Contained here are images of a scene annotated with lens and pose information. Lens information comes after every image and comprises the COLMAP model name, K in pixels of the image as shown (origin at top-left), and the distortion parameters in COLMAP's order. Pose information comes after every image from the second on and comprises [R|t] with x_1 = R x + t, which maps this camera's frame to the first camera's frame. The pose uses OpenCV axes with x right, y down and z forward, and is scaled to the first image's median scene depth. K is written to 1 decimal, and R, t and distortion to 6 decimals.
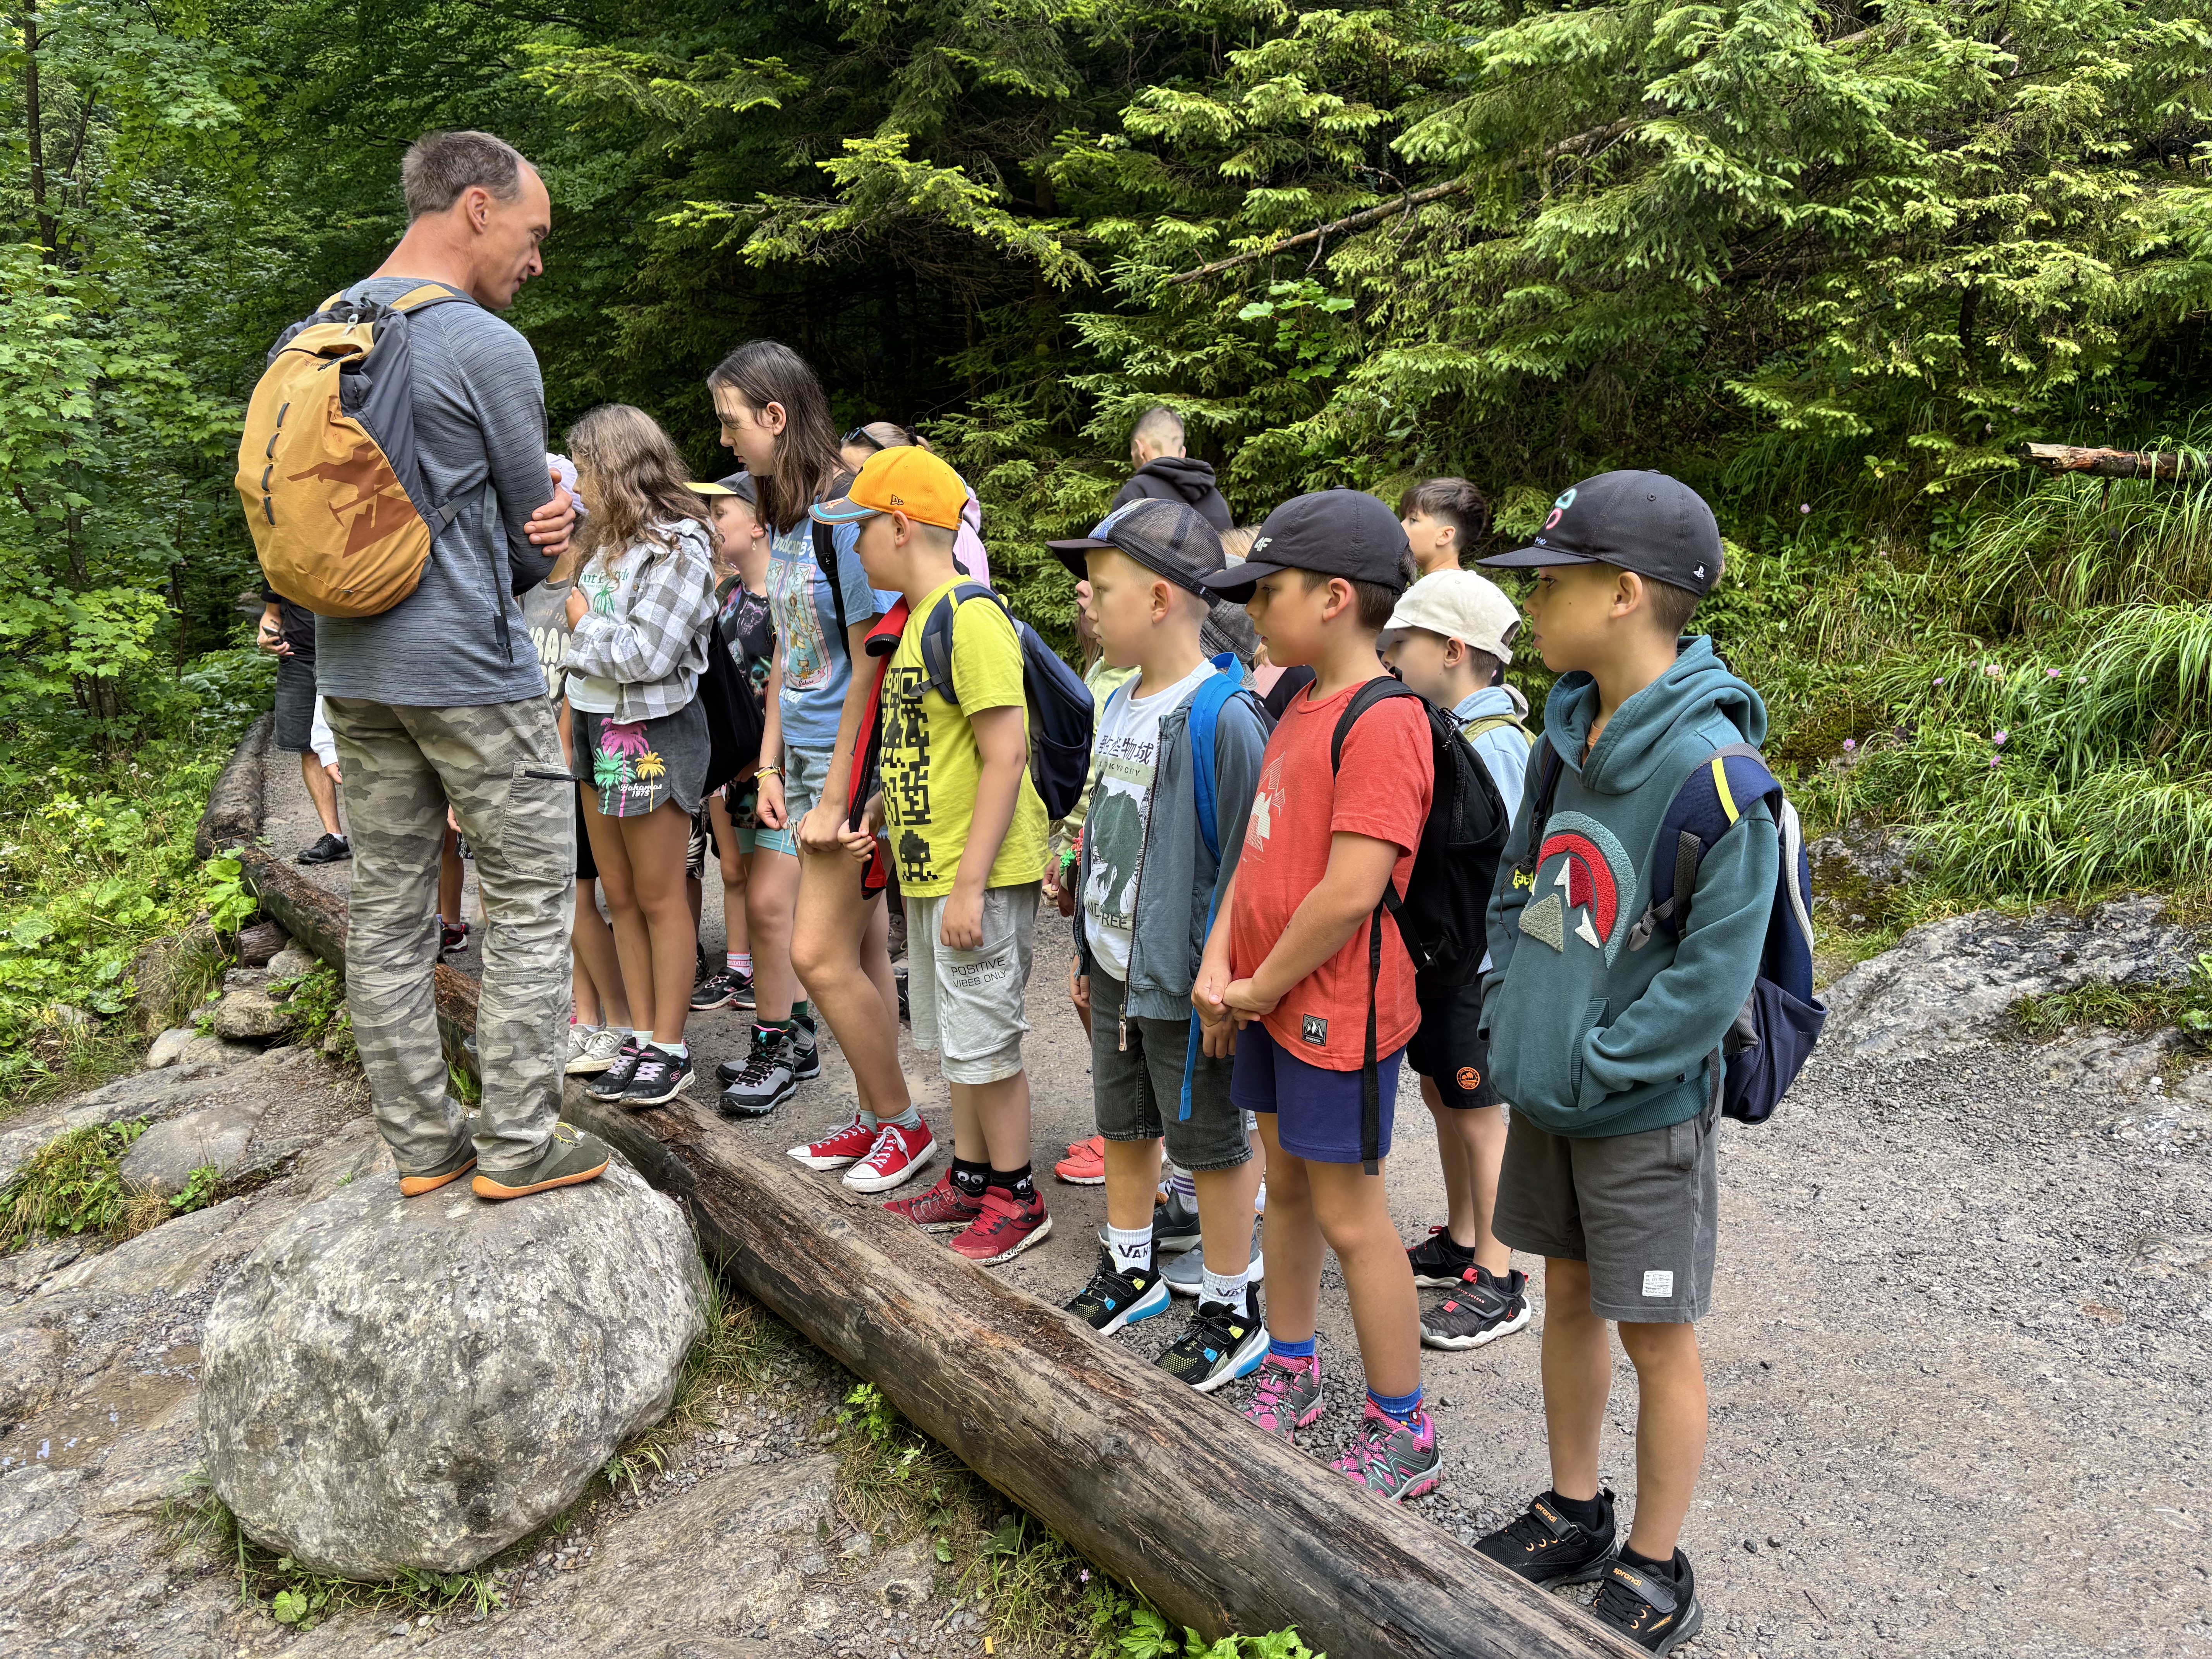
lens RADIAL K [[1680.9, 0, 1106.4], [0, 1680.9, 804.7], [0, 0, 1]] dist [0.015082, 0.005726]
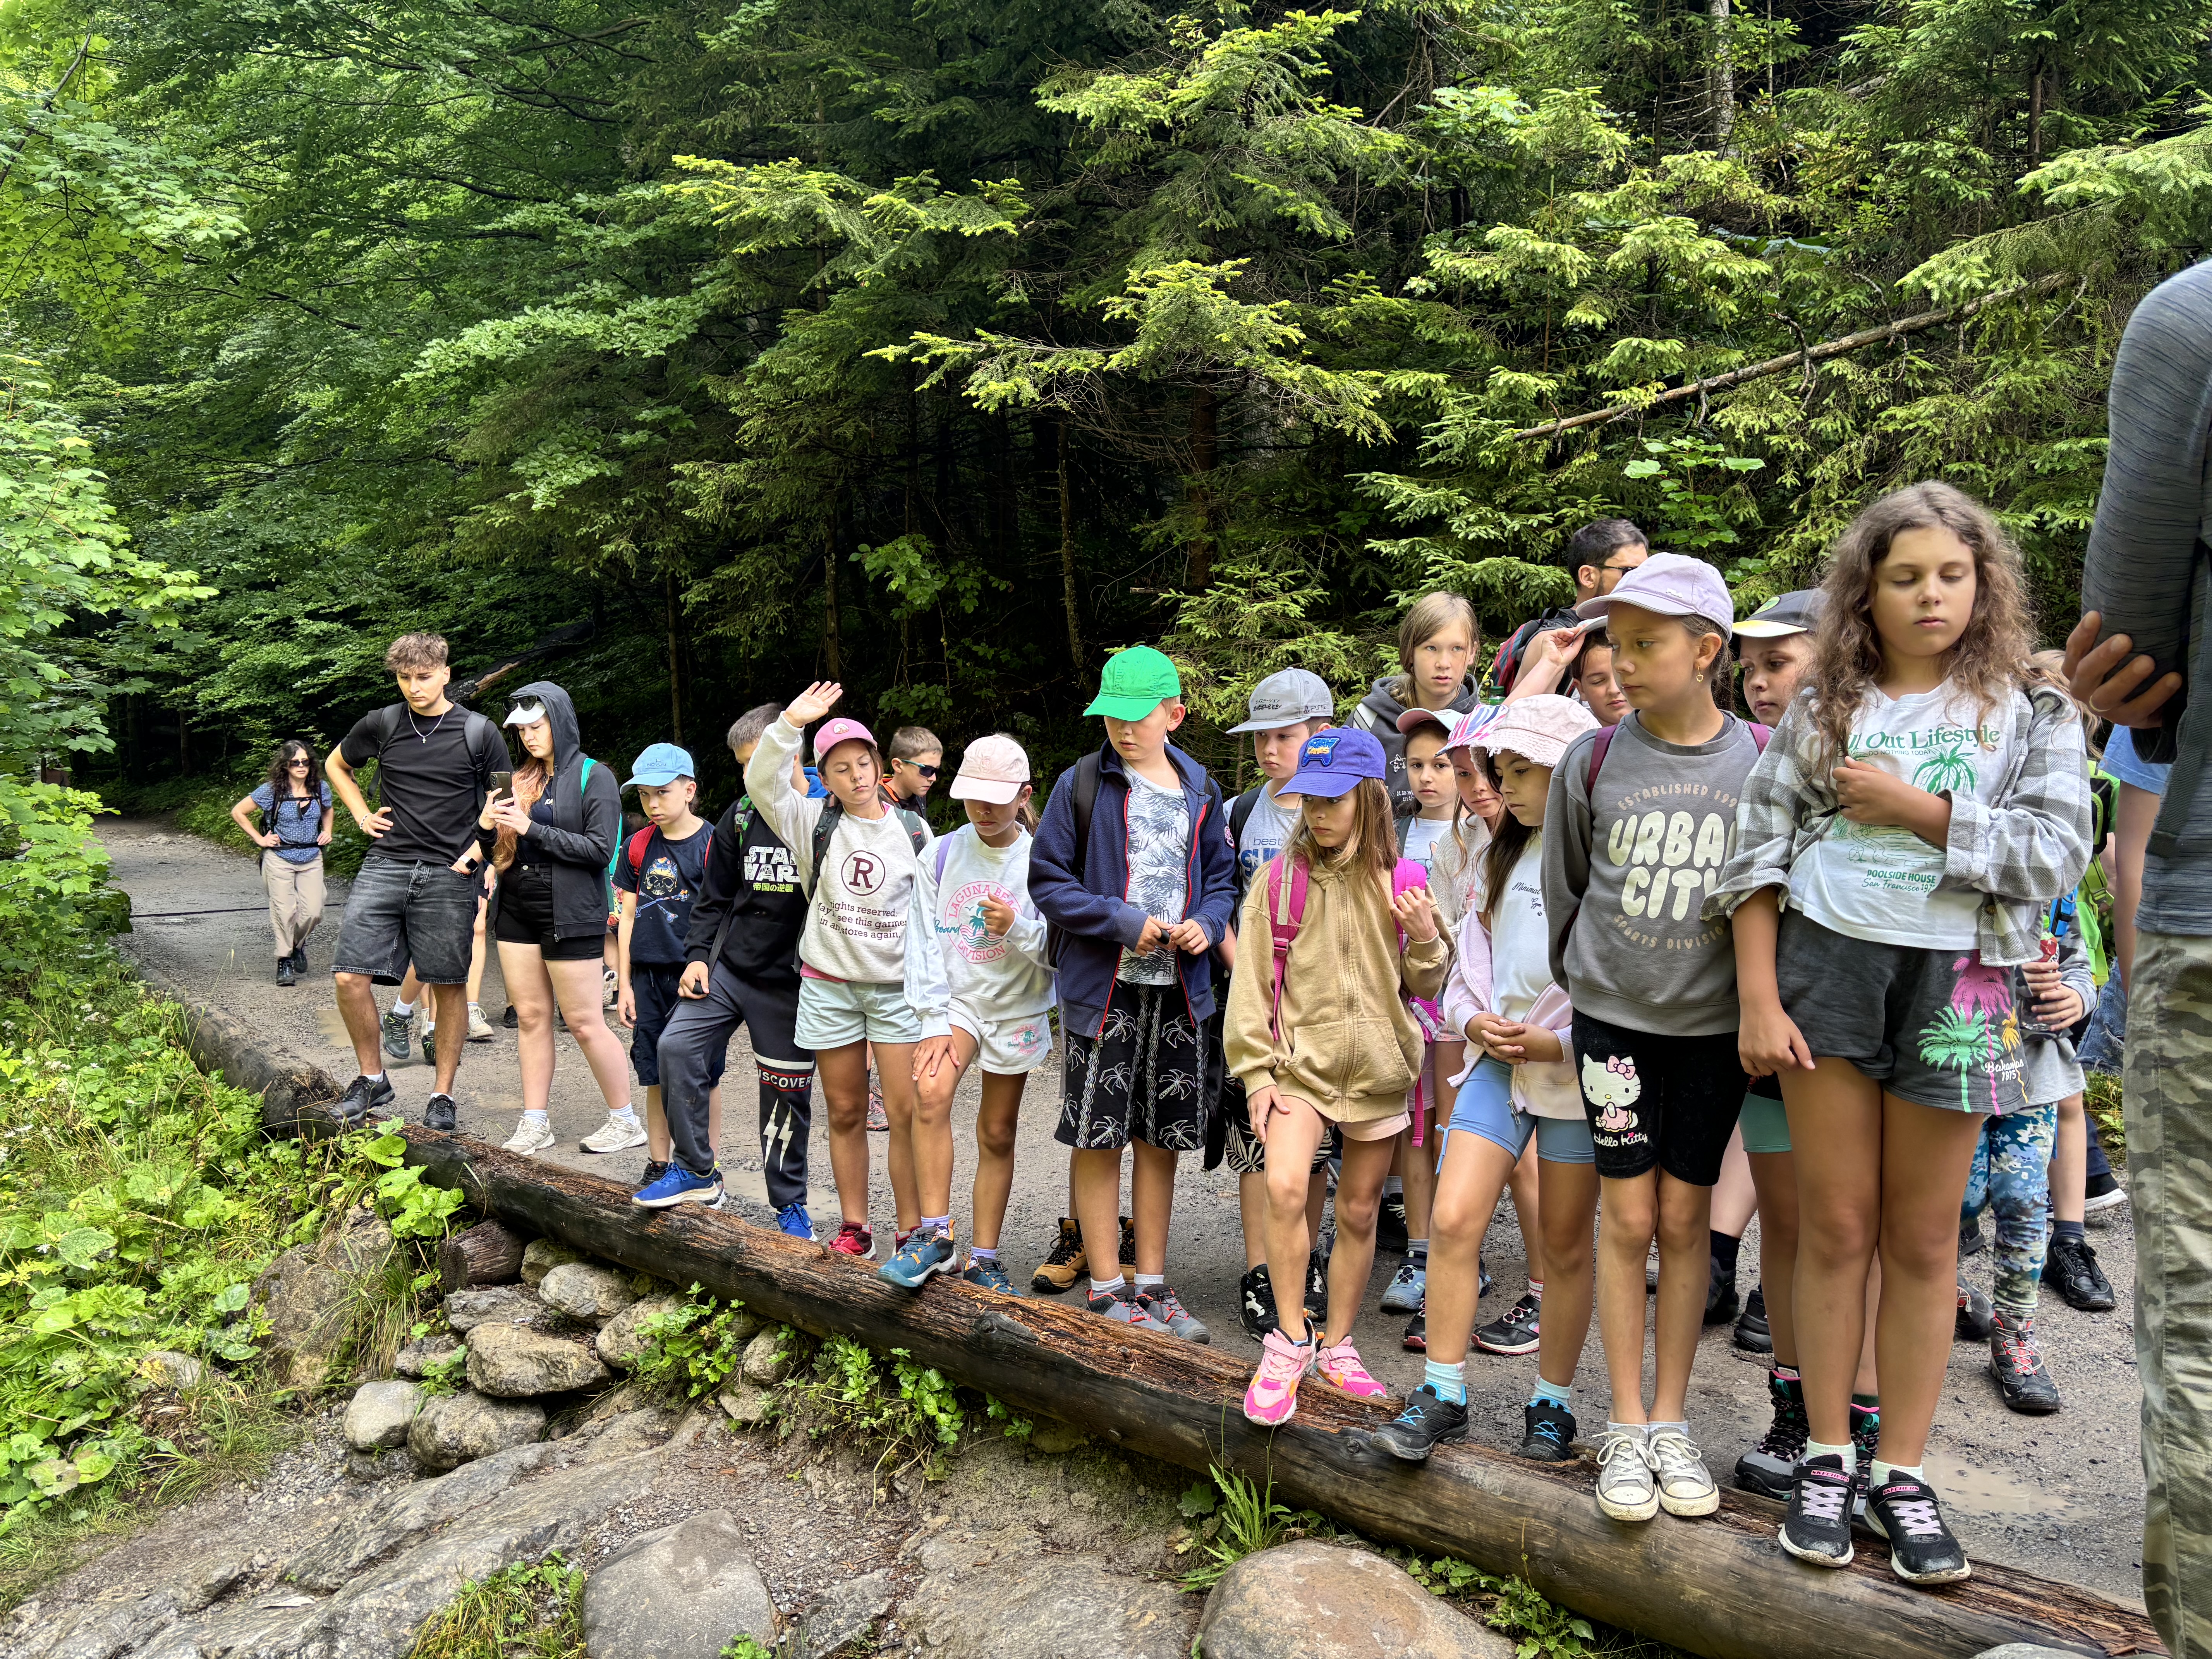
lens RADIAL K [[1662.2, 0, 1131.2], [0, 1662.2, 824.1], [0, 0, 1]] dist [0.053636, -0.060159]
pose [[0.984114, -0.004985, 0.177466, -0.326009], [0.023903, 0.994225, -0.104618, -0.019491], [-0.175919, 0.107198, 0.978550, 0.195885]]
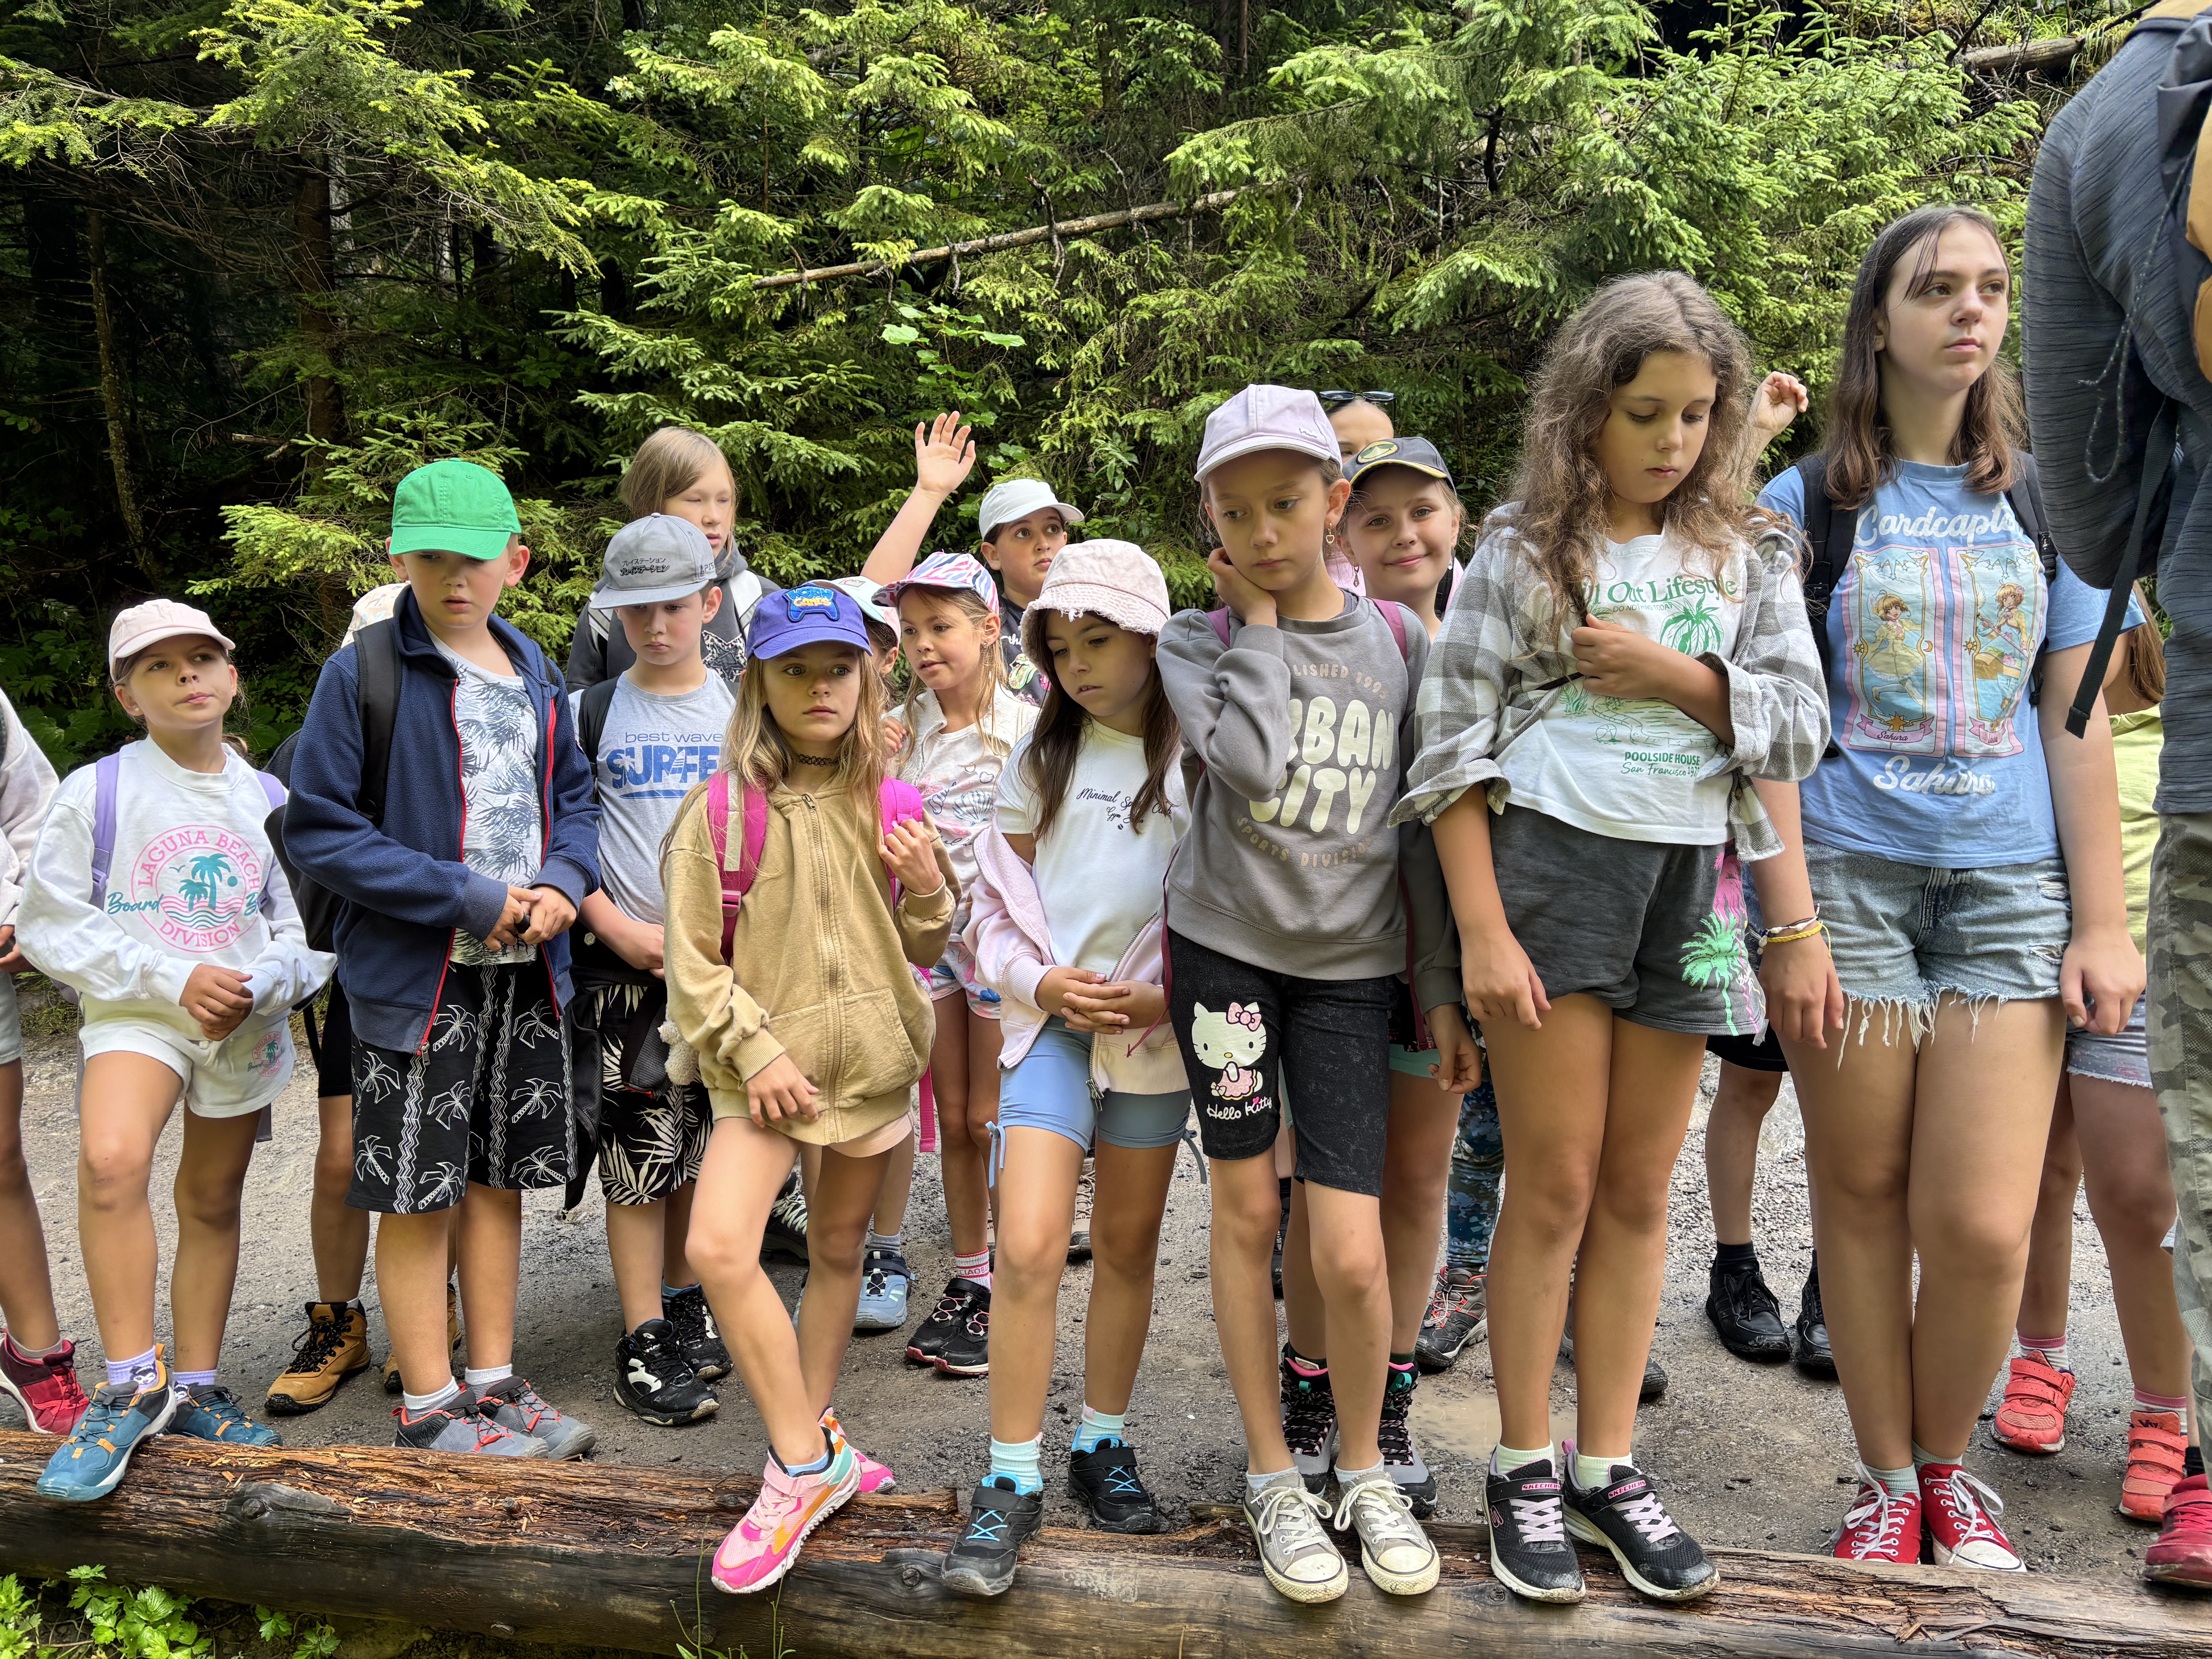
lens RADIAL K [[1662.2, 0, 1131.2], [0, 1662.2, 824.1], [0, 0, 1]] dist [0.053636, -0.060159]
pose [[0.756780, -0.061501, 0.650770, -0.353557], [0.098268, 0.994954, -0.020248, -0.031219], [-0.646241, 0.079273, 0.759005, 0.329007]]
